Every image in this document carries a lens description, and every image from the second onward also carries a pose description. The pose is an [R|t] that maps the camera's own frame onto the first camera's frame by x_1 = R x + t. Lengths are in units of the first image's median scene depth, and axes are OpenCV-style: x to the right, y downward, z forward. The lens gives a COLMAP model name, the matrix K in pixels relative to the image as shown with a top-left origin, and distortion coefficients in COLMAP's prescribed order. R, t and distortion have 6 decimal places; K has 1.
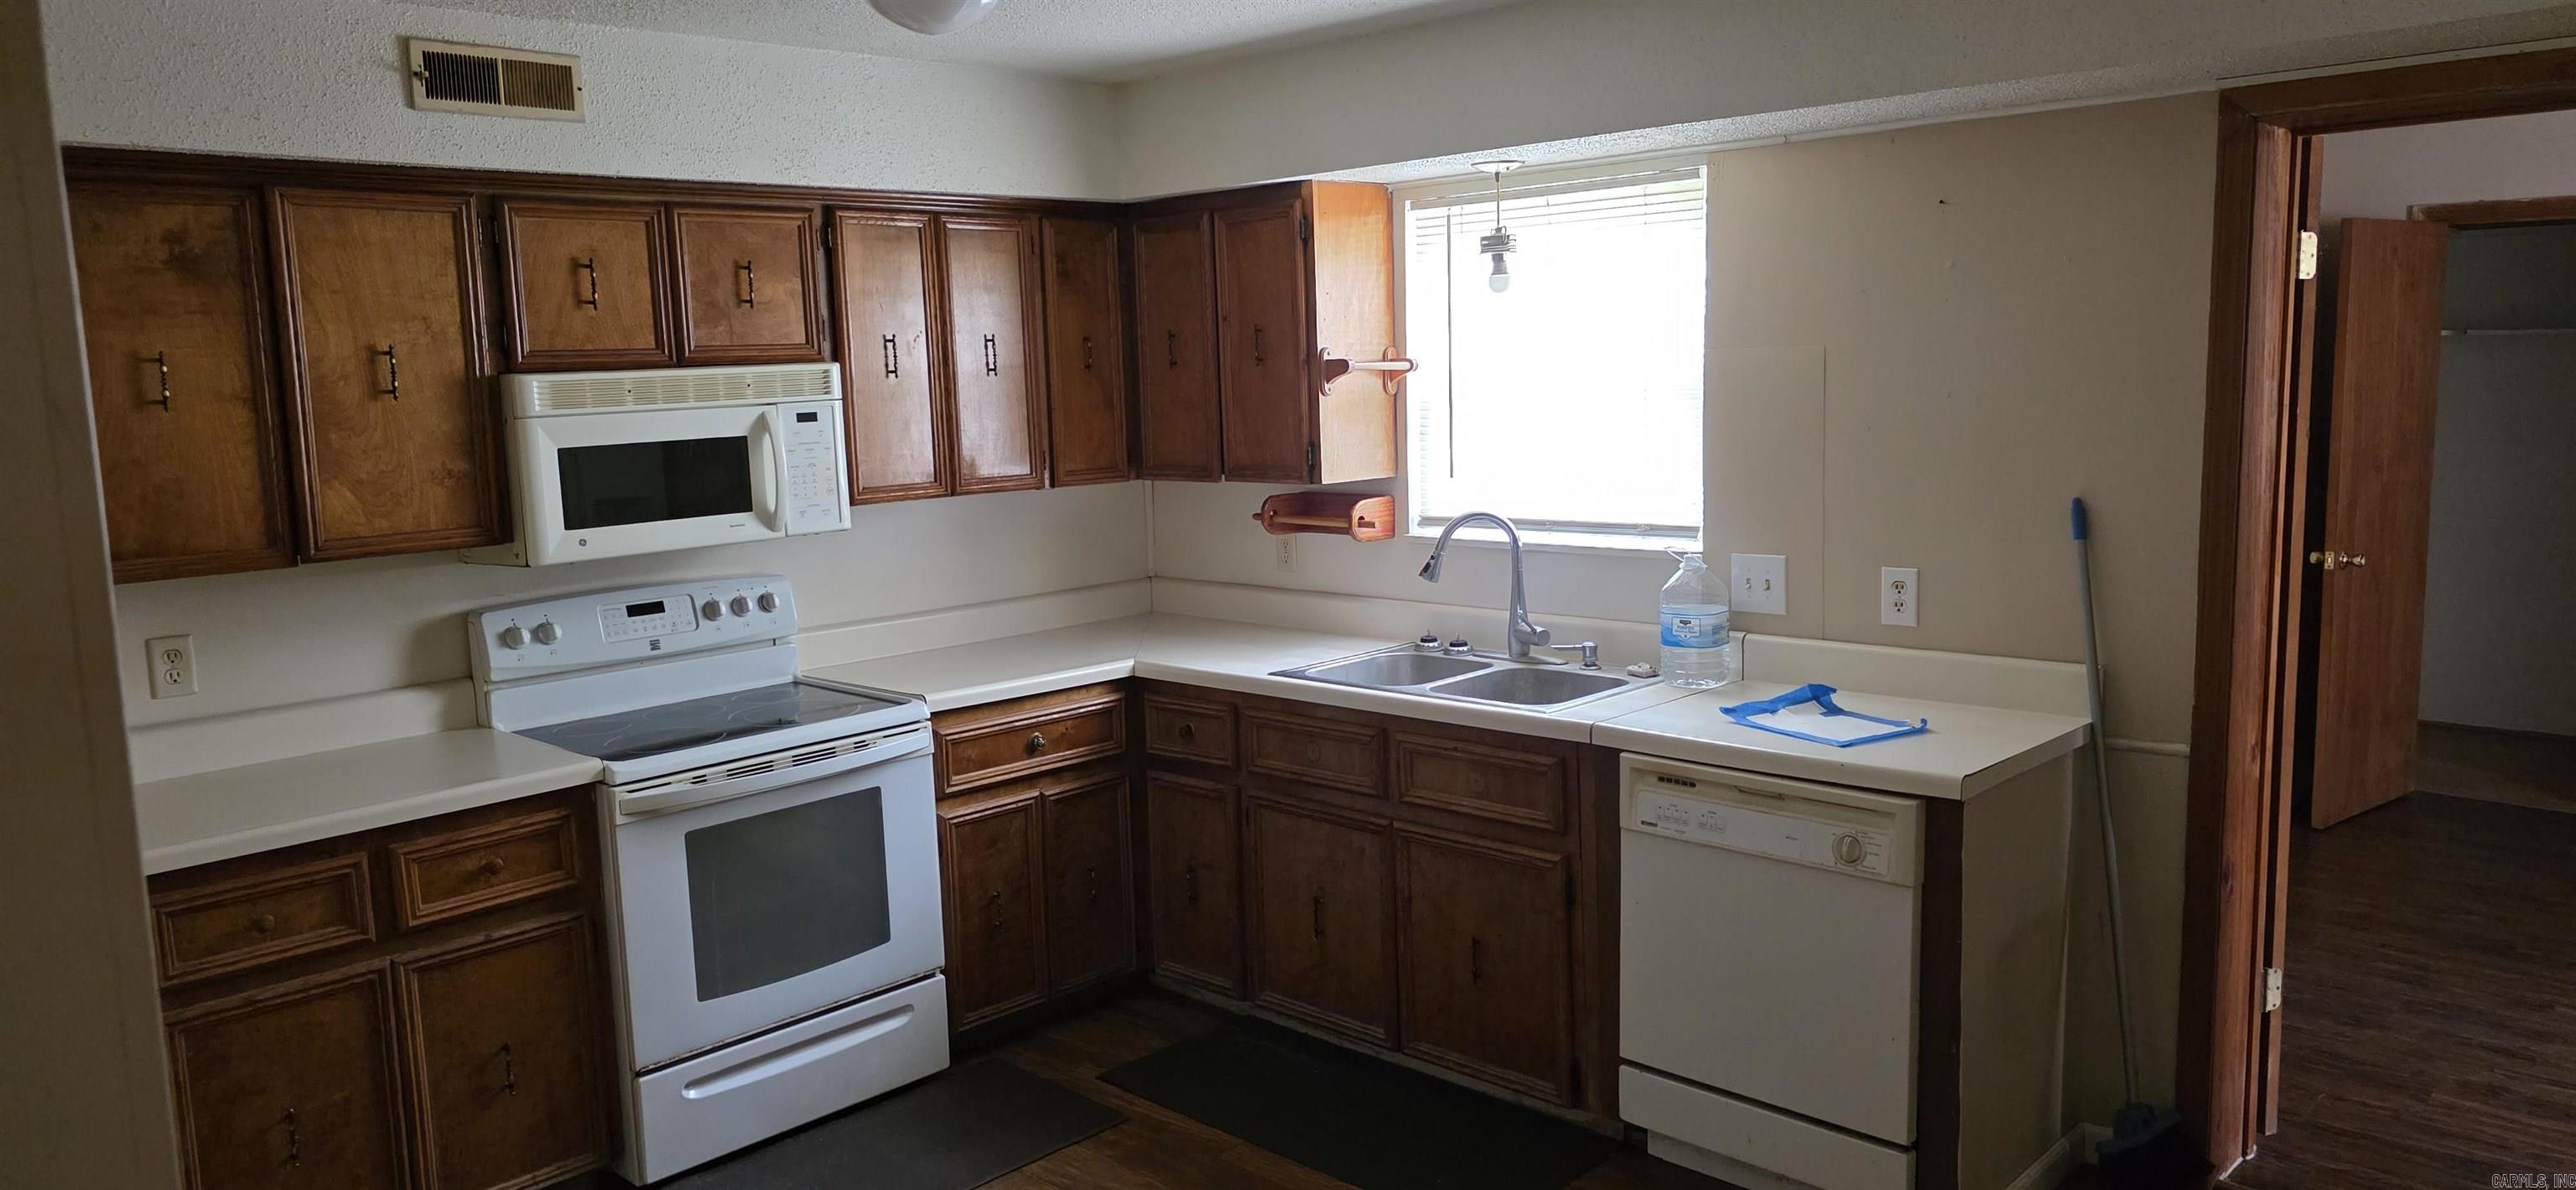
lens RADIAL K [[1742.3, 0, 1288.0], [0, 1742.3, 595.0], [0, 0, 1]] dist [0.079580, 0.000097]
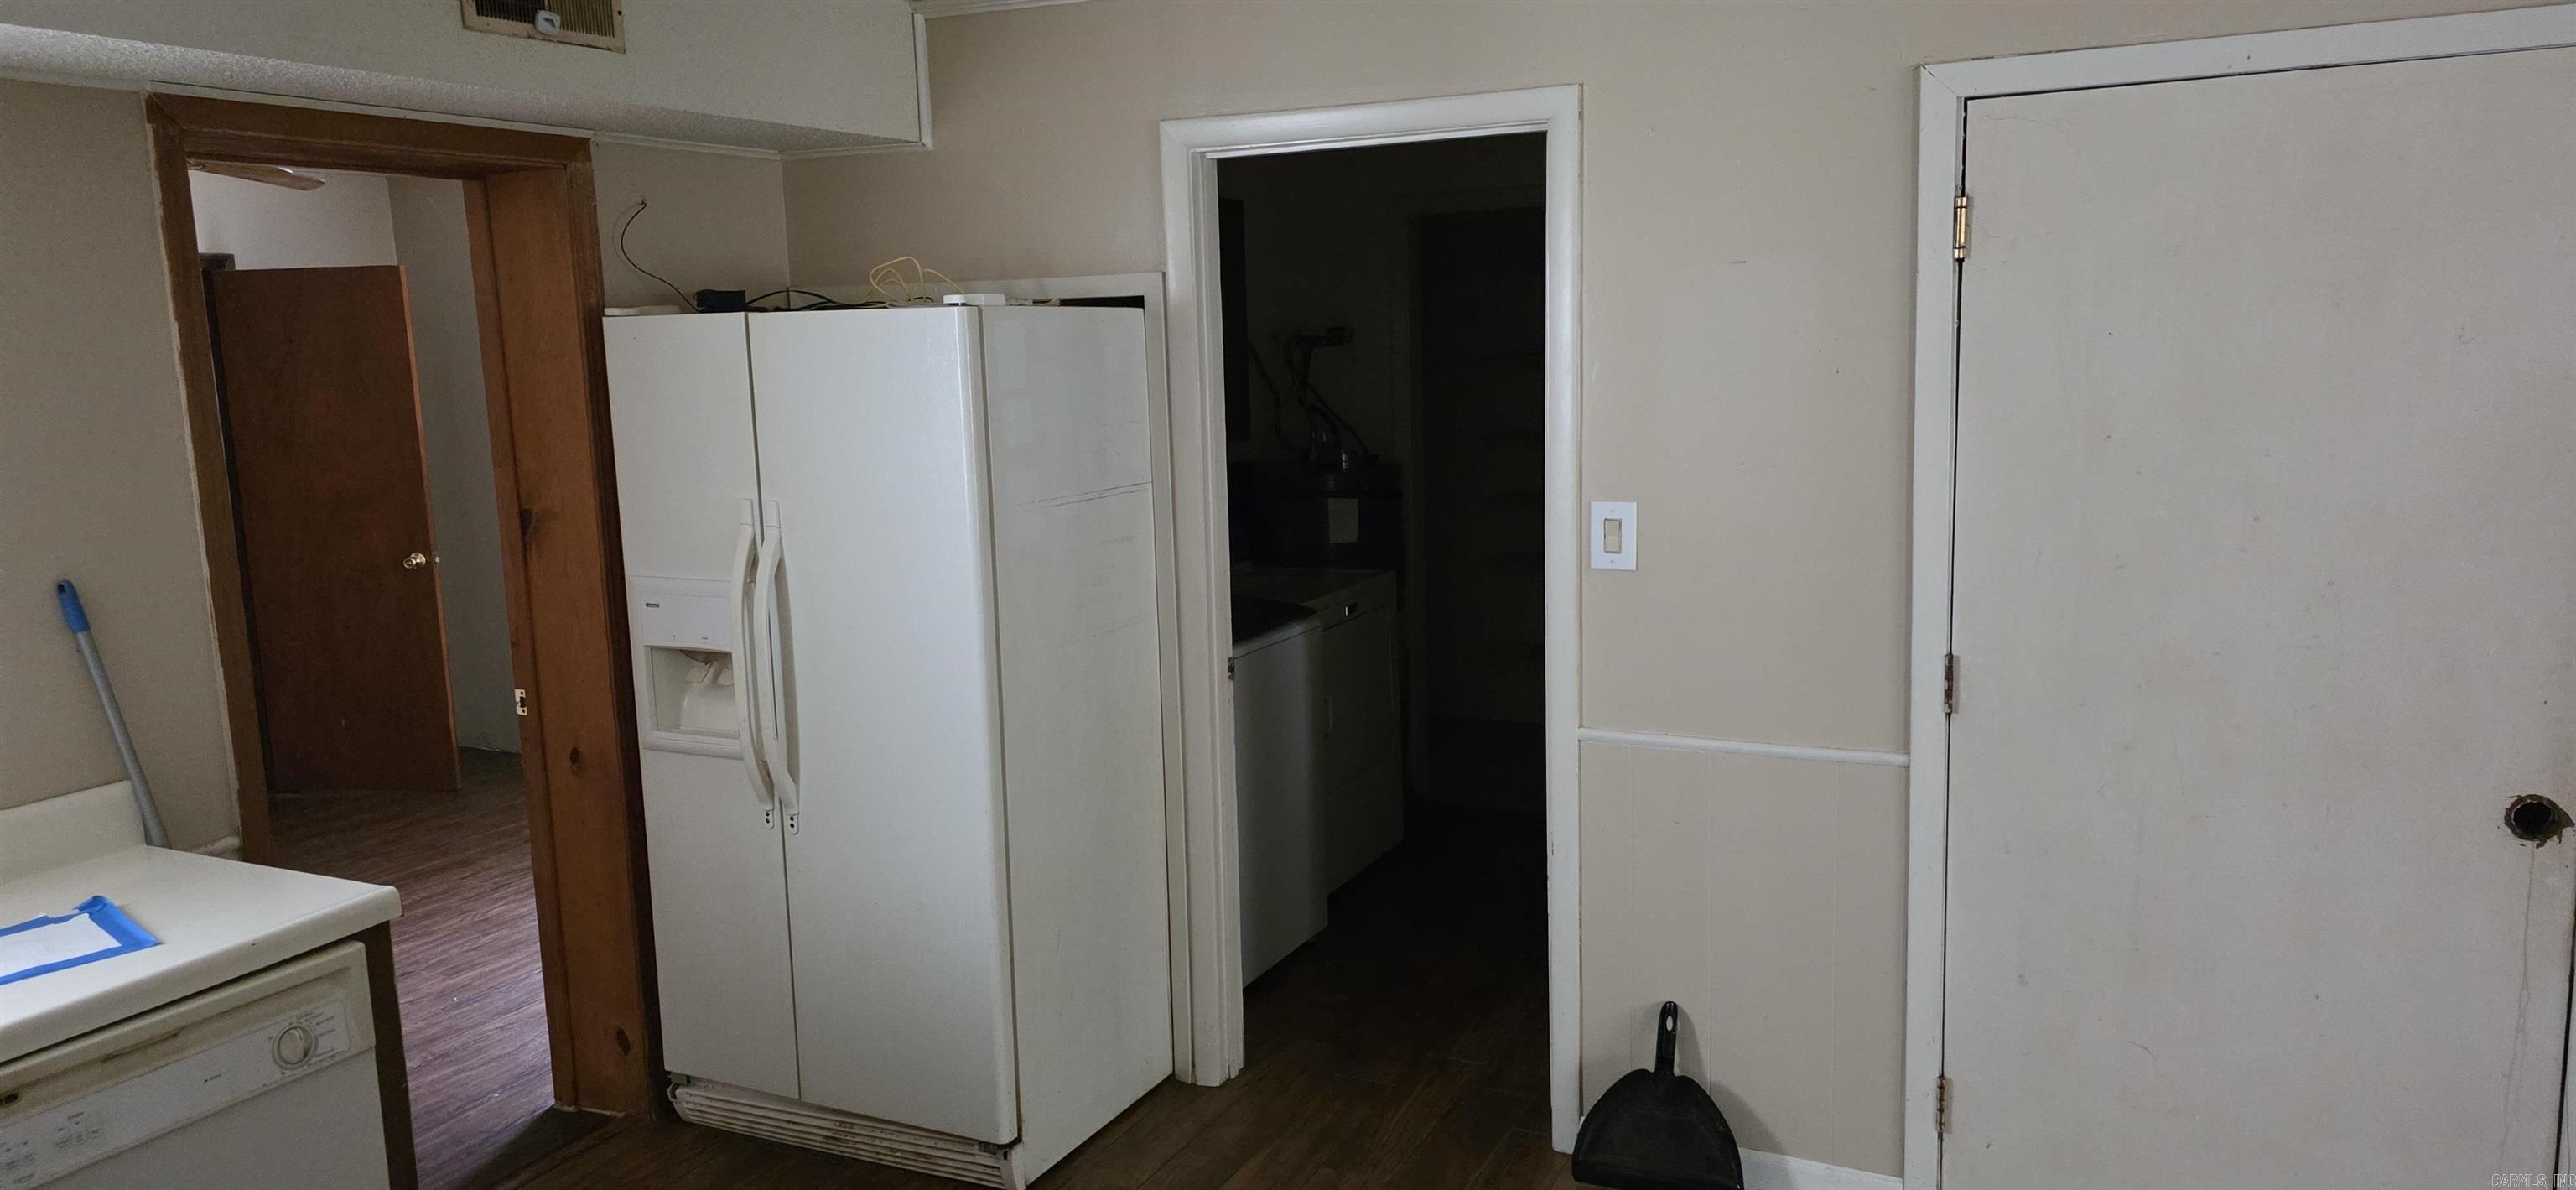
lens RADIAL K [[1742.3, 0, 1288.0], [0, 1742.3, 595.0], [0, 0, 1]] dist [0.079580, 0.000097]
pose [[-0.294544, -0.108653, 0.949441, -0.495315], [0.165193, 0.972770, 0.162570, -0.093532], [-0.941252, 0.204725, -0.268575, 0.747587]]
